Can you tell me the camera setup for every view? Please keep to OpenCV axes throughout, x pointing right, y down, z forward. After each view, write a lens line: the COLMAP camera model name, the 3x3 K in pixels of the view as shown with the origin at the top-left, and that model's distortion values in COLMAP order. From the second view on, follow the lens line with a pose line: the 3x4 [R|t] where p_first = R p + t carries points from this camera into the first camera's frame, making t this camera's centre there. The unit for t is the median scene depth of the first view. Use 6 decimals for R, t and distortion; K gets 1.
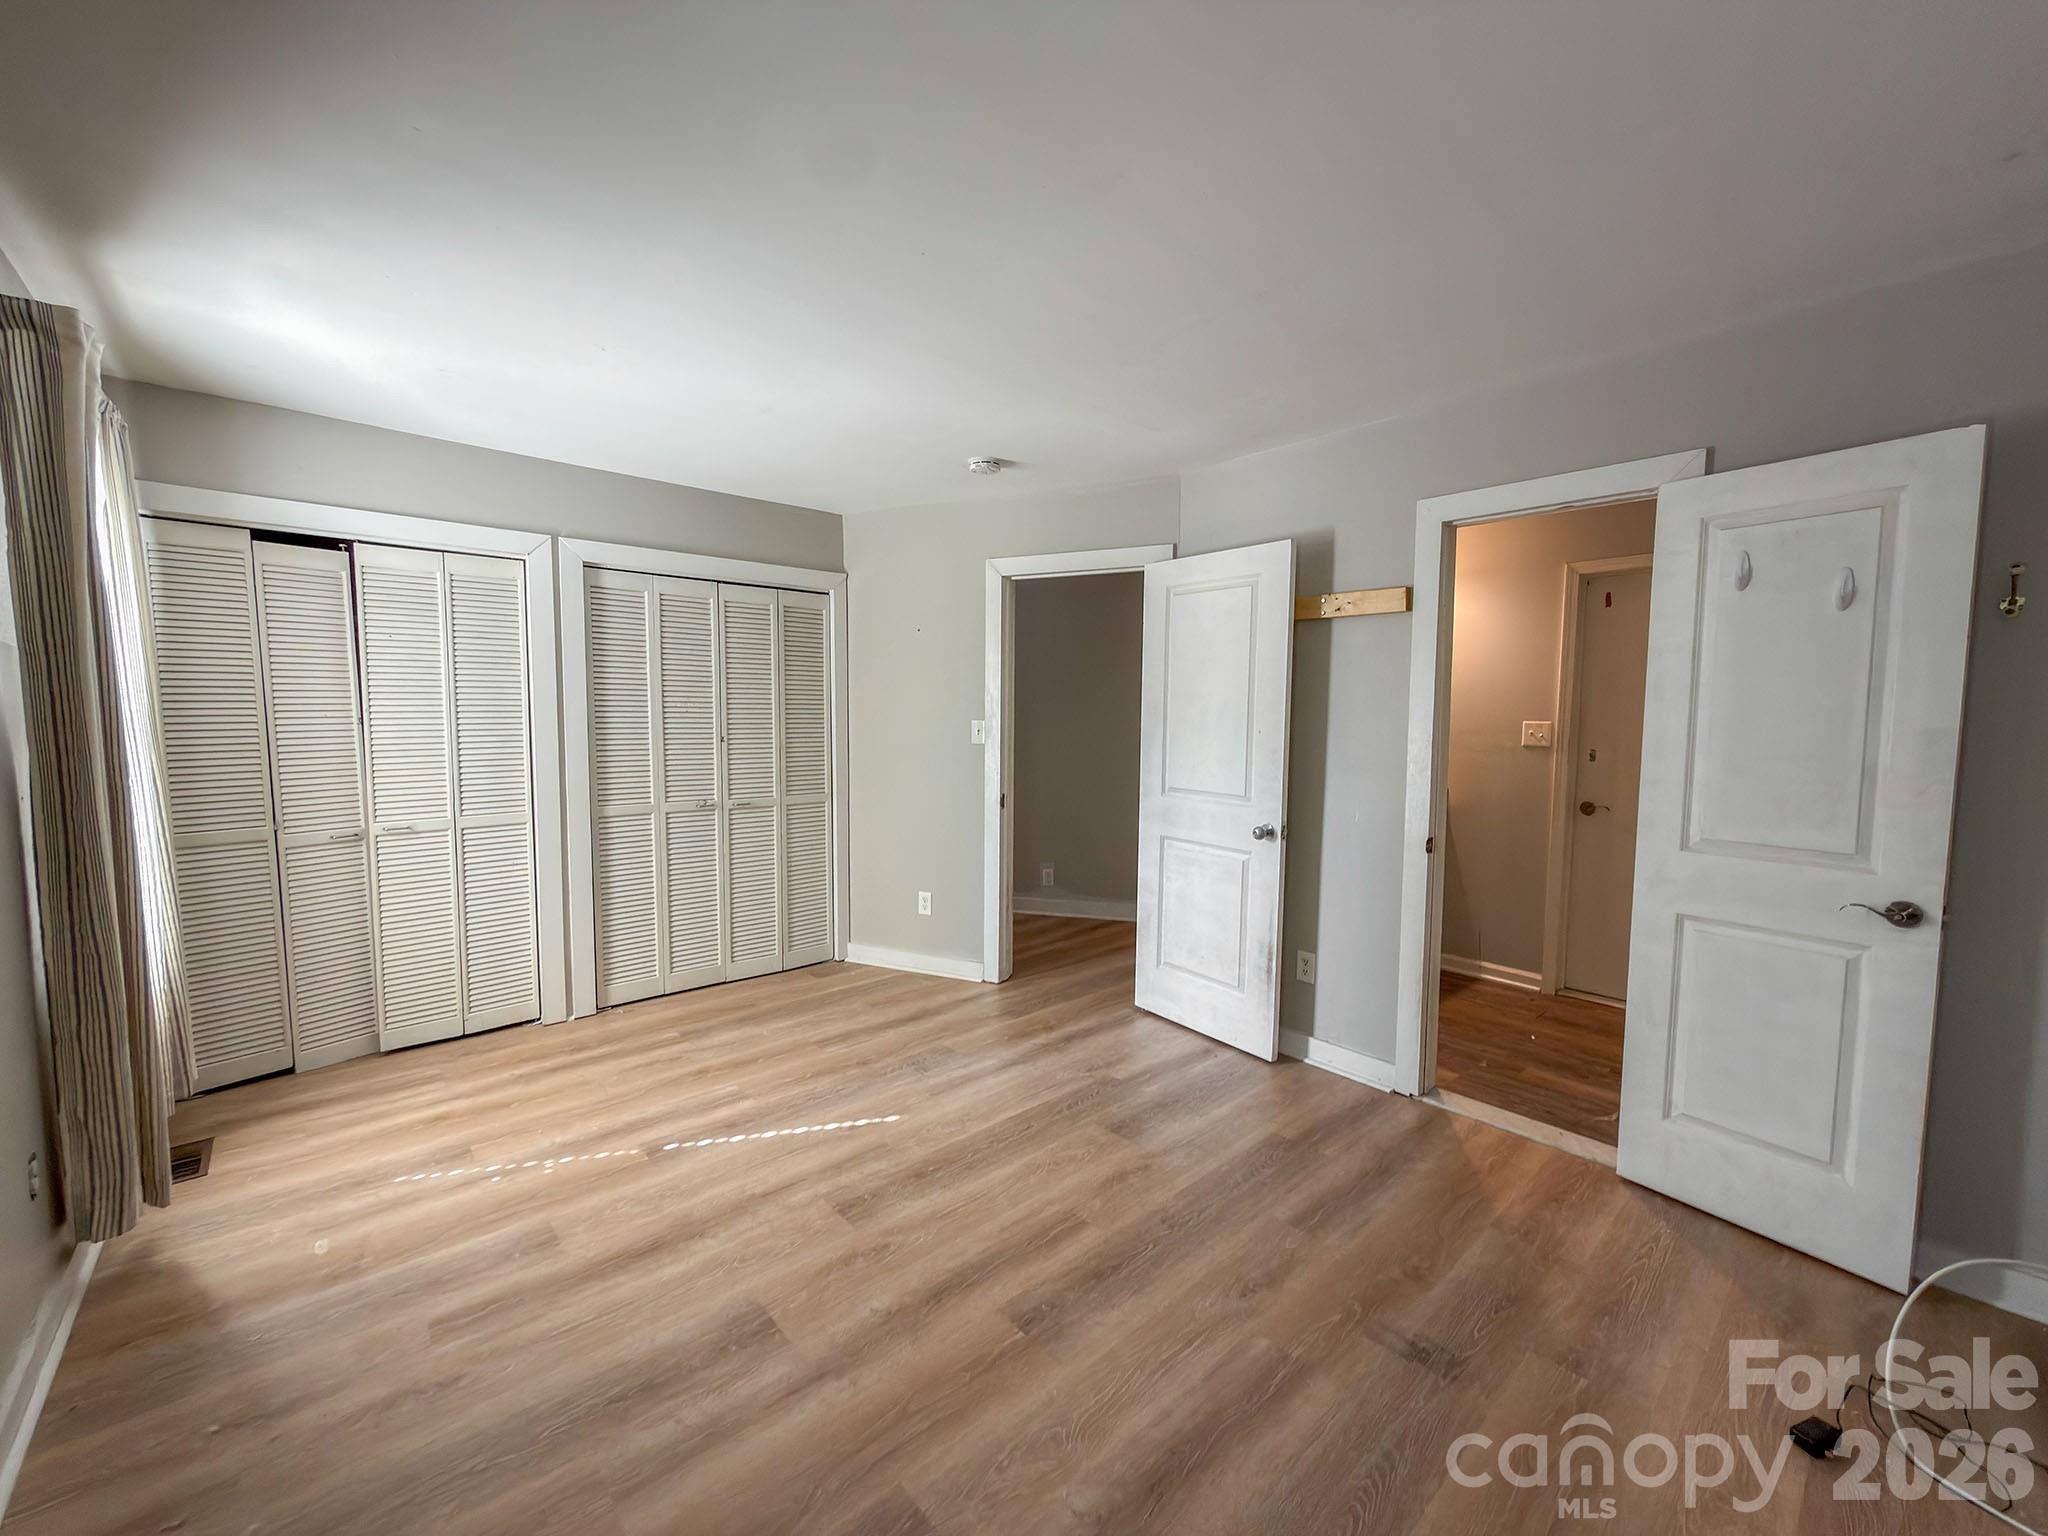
lens RADIAL K [[828.9, 0, 1023.7], [0, 828.9, 769.9], [0, 0, 1]] dist [0.000020, -0.000060]
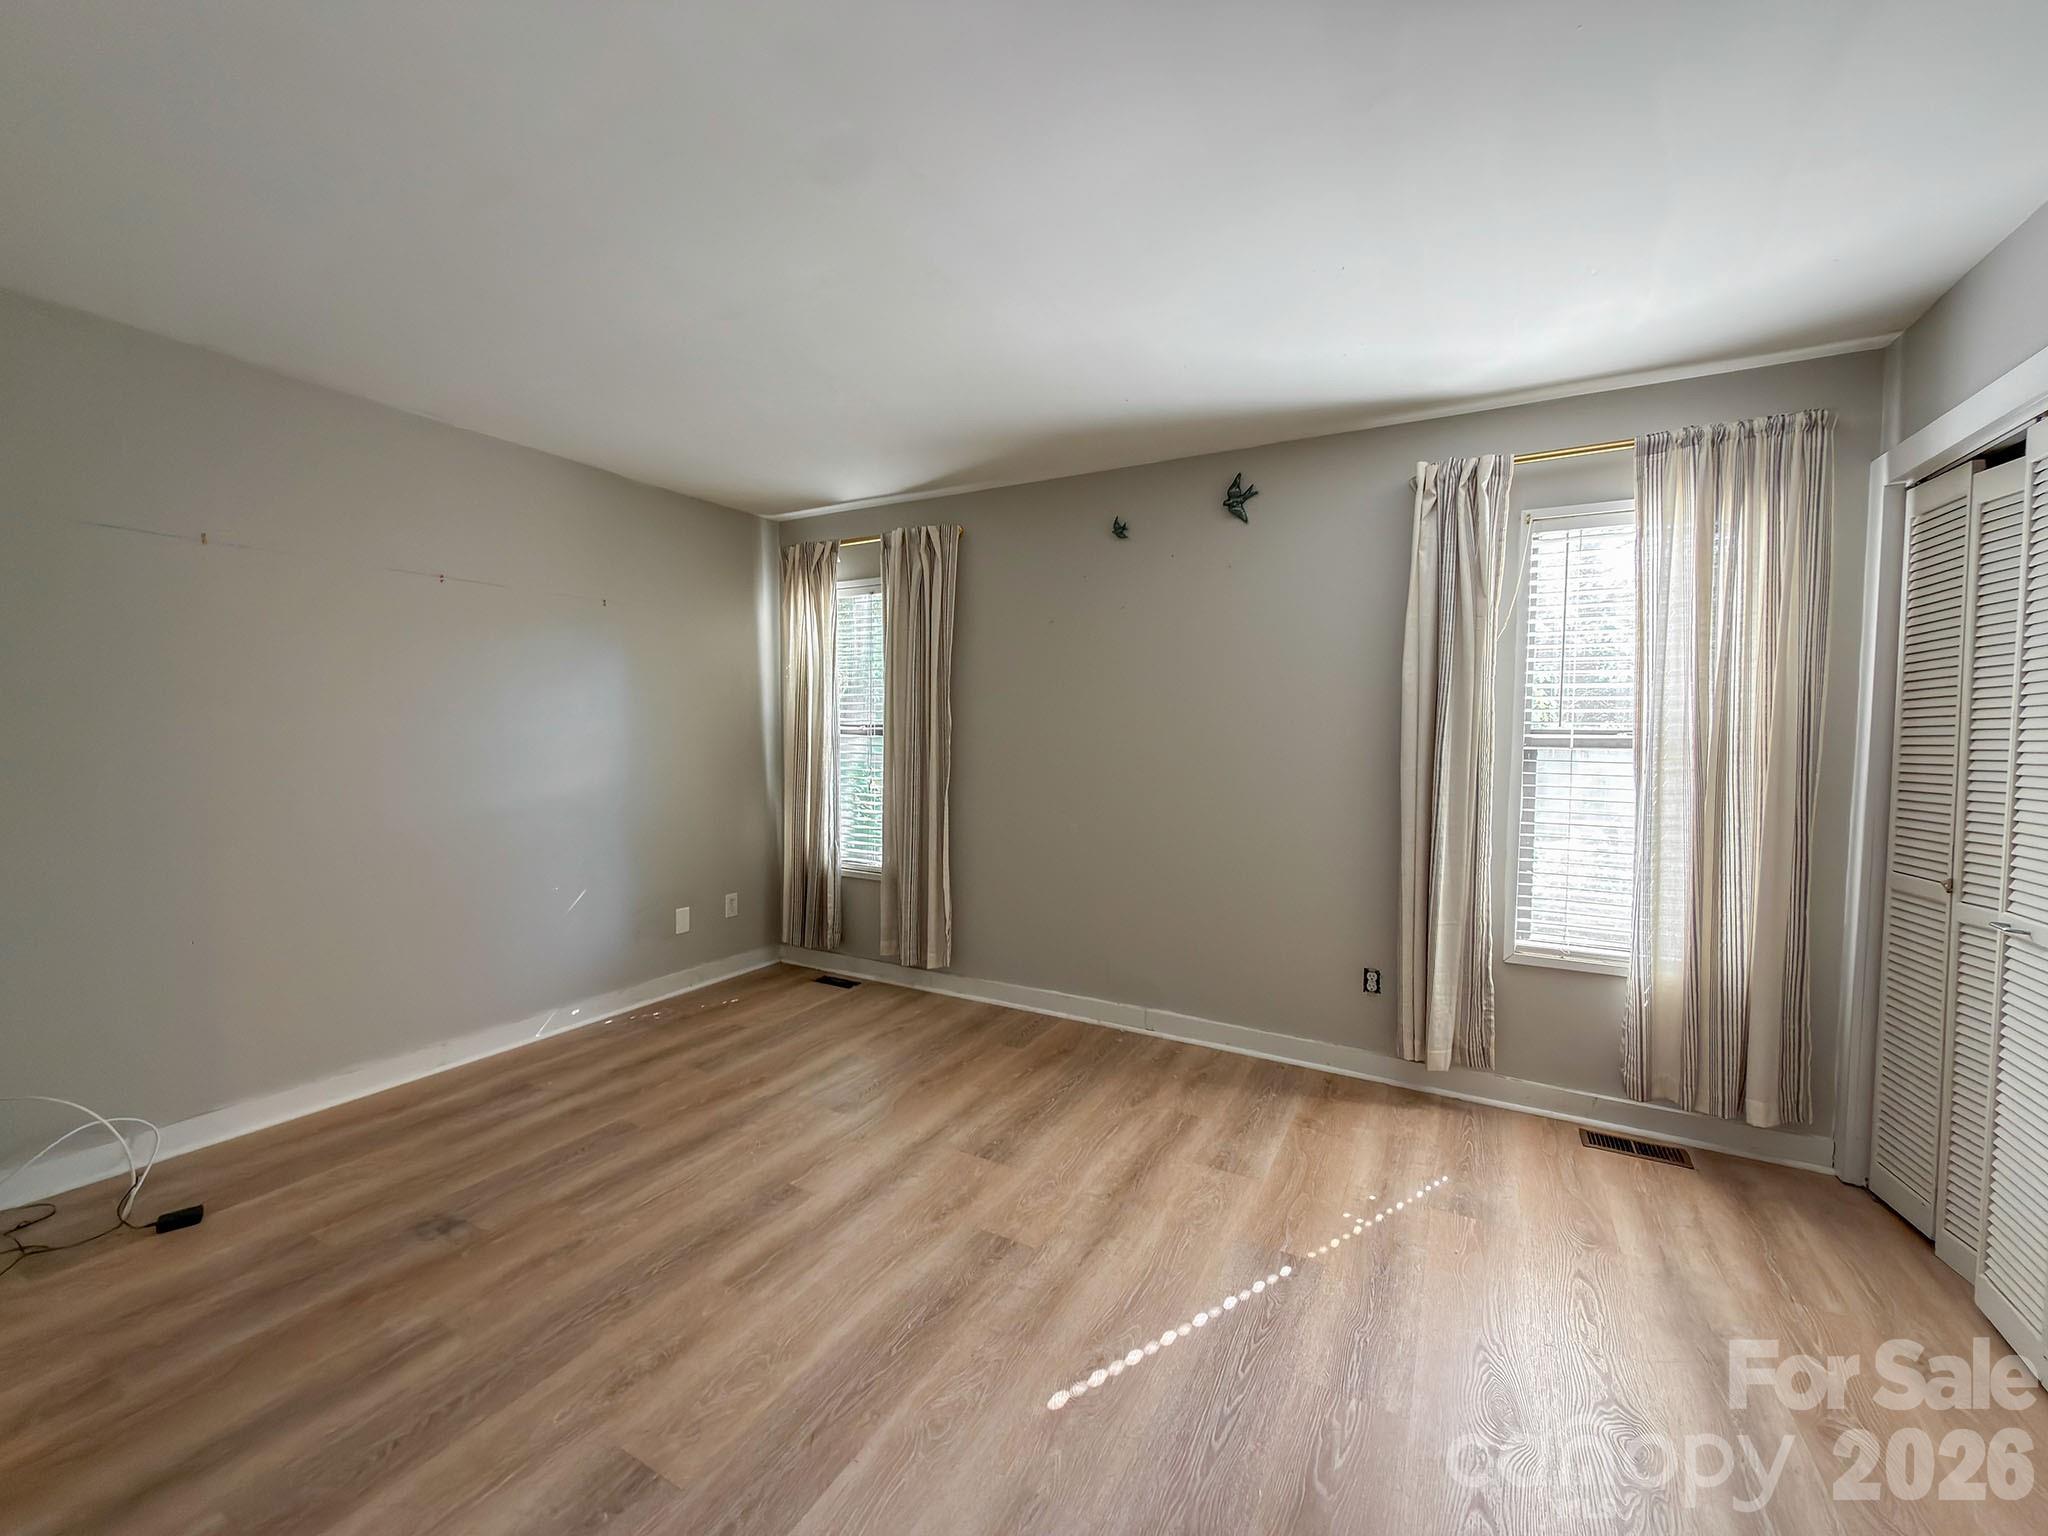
lens RADIAL K [[828.9, 0, 1023.7], [0, 828.9, 769.9], [0, 0, 1]] dist [0.000020, -0.000060]
pose [[-0.945252, -0.003085, -0.326327, 0.059692], [-0.041804, 0.992862, 0.111707, -0.087794], [0.323653, 0.119233, -0.938633, 1.685273]]
